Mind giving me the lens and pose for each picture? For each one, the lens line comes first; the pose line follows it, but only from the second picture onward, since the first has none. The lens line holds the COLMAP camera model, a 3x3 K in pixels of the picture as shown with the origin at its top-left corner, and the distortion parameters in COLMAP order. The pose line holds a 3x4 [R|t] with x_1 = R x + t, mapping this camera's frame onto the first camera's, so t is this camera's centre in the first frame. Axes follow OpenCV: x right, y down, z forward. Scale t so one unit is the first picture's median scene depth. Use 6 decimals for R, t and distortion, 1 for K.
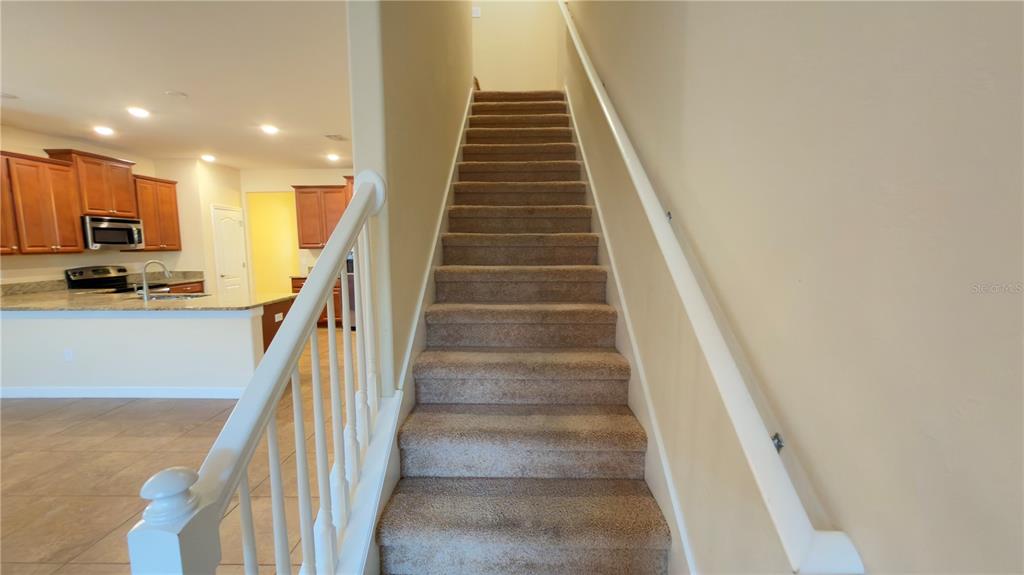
lens RADIAL K [[408.4, 0, 512.0], [0, 408.4, 287.5], [0, 0, 1]] dist [0.000262, 0.000123]
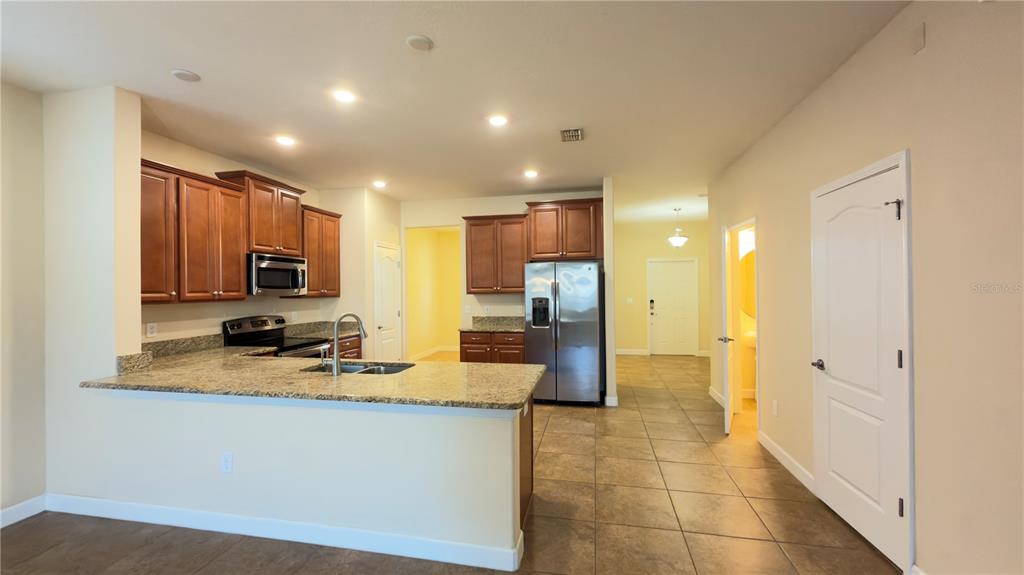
lens RADIAL K [[408.4, 0, 512.0], [0, 408.4, 287.5], [0, 0, 1]] dist [0.000262, 0.000123]
pose [[0.982706, -0.005519, -0.185088, -0.368343], [-0.014893, 0.993962, -0.108711, -0.028380], [0.184571, 0.109588, 0.976690, 0.300415]]
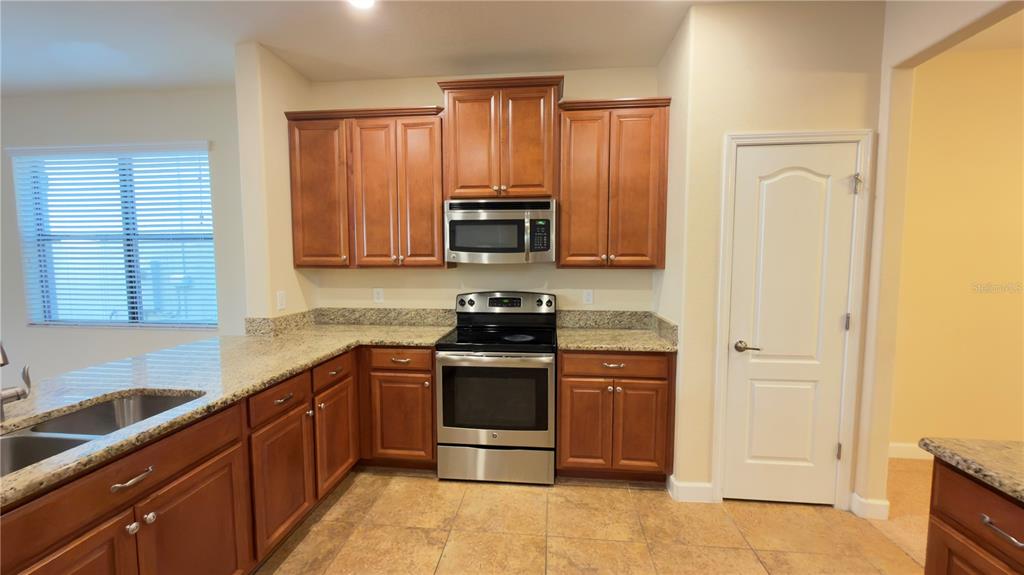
lens RADIAL K [[408.4, 0, 512.0], [0, 408.4, 287.5], [0, 0, 1]] dist [0.000262, 0.000123]
pose [[-0.085926, 0.081889, -0.992930, -0.450520], [-0.107547, 0.990031, 0.090957, -0.107673], [0.990480, 0.114602, -0.076262, 1.031676]]
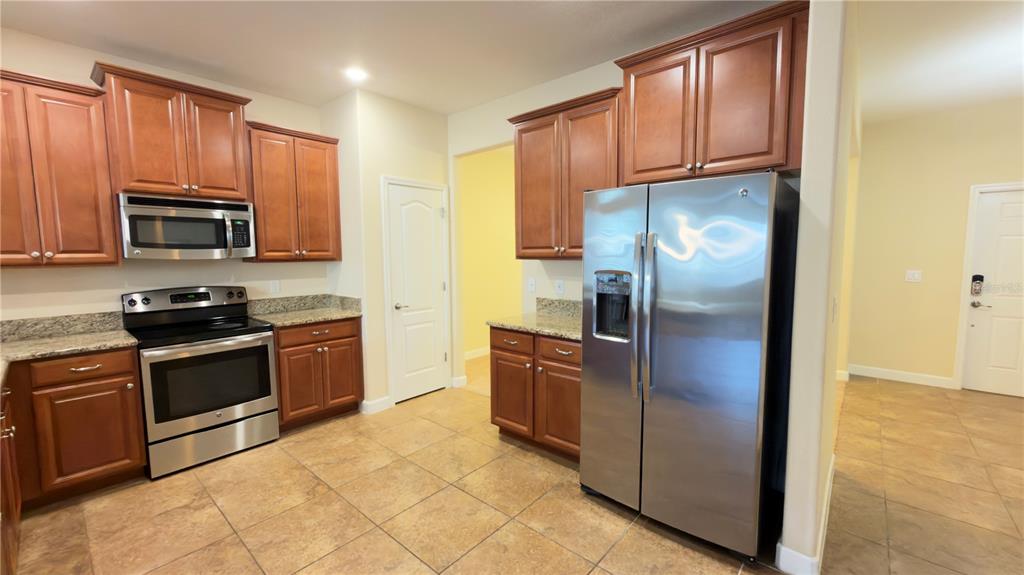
lens RADIAL K [[408.4, 0, 512.0], [0, 408.4, 287.5], [0, 0, 1]] dist [0.000262, 0.000123]
pose [[0.764582, 0.057350, -0.641970, -0.298911], [-0.068480, 0.997624, 0.007564, -0.085365], [0.640878, 0.038179, 0.766692, 0.836876]]
